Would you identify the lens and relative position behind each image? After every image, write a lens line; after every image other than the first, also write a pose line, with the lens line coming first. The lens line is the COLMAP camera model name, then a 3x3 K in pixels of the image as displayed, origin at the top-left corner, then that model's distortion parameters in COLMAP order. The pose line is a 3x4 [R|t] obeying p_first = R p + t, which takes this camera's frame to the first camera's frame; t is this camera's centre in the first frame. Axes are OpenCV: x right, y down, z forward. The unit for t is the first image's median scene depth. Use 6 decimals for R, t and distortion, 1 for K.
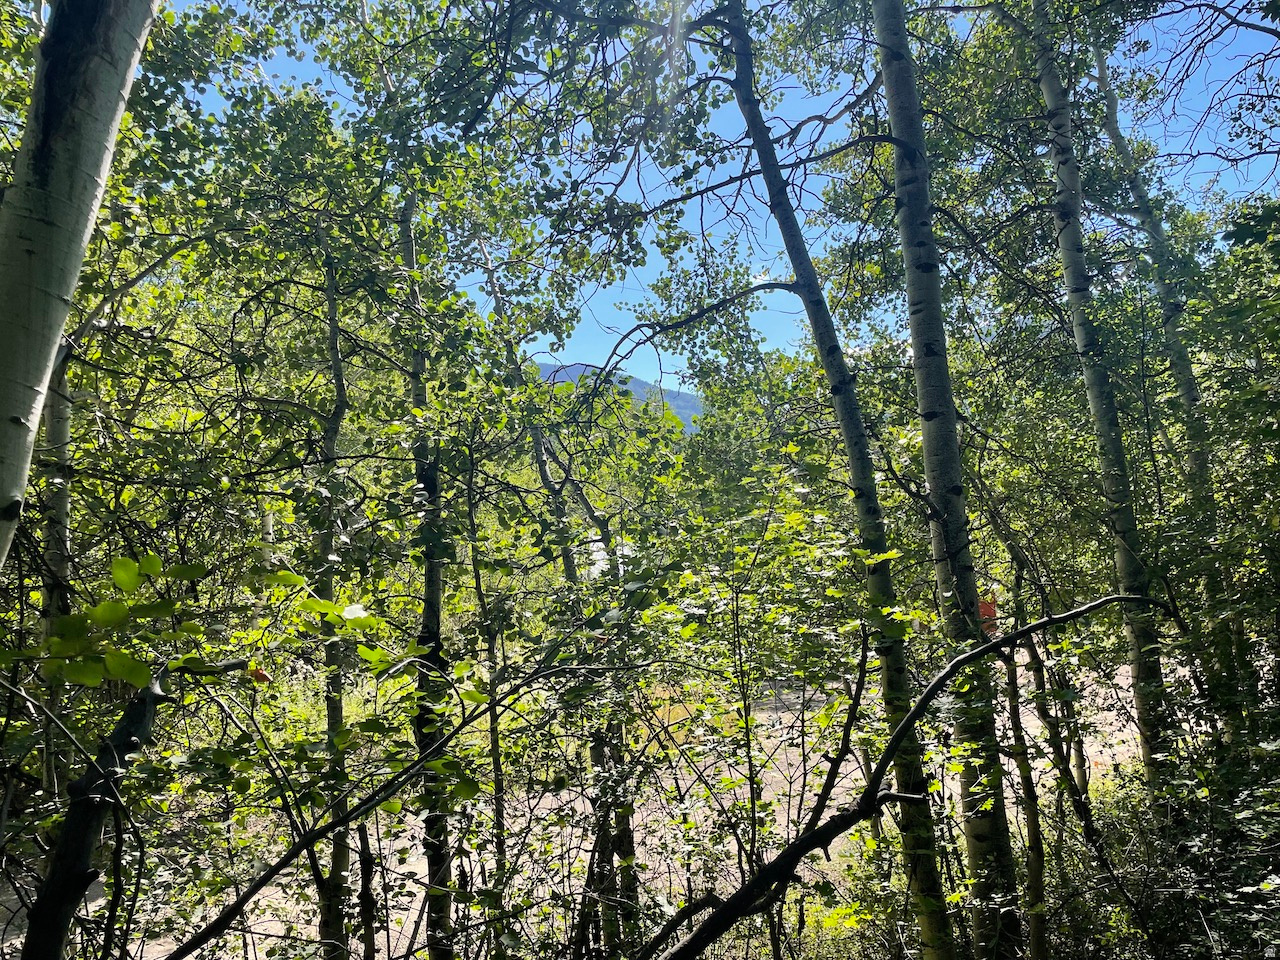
lens RADIAL K [[956.2, 0, 640.0], [0, 956.2, 480.0], [0, 0, 1]] dist [0.093357, -0.116139]
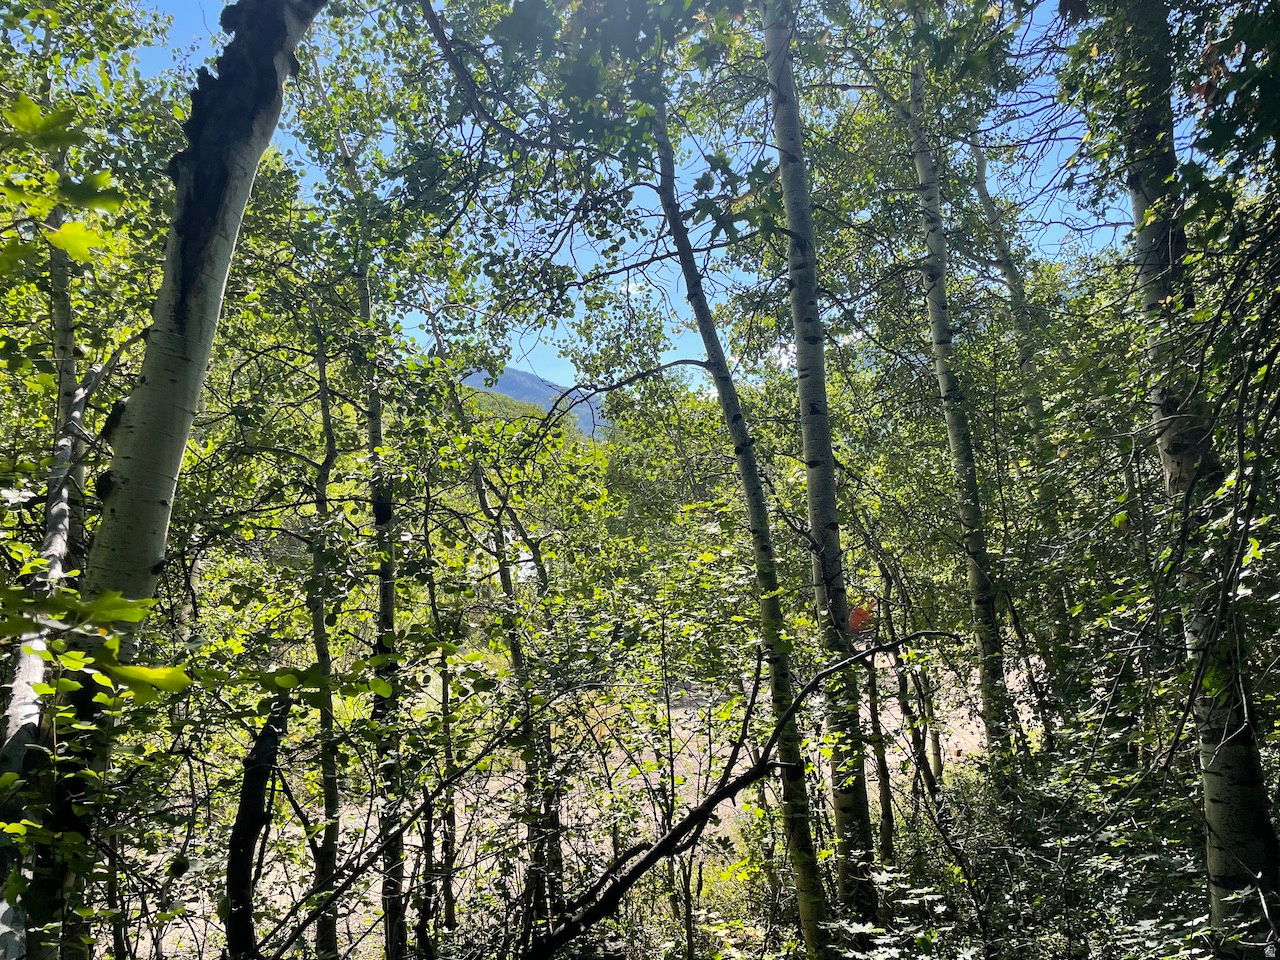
lens RADIAL K [[956.2, 0, 640.0], [0, 956.2, 480.0], [0, 0, 1]] dist [0.093357, -0.116139]
pose [[0.994138, 0.017155, 0.106751, -0.040025], [-0.017233, 0.999851, -0.000189, -0.037830], [-0.106738, -0.001652, 0.994286, -0.160006]]
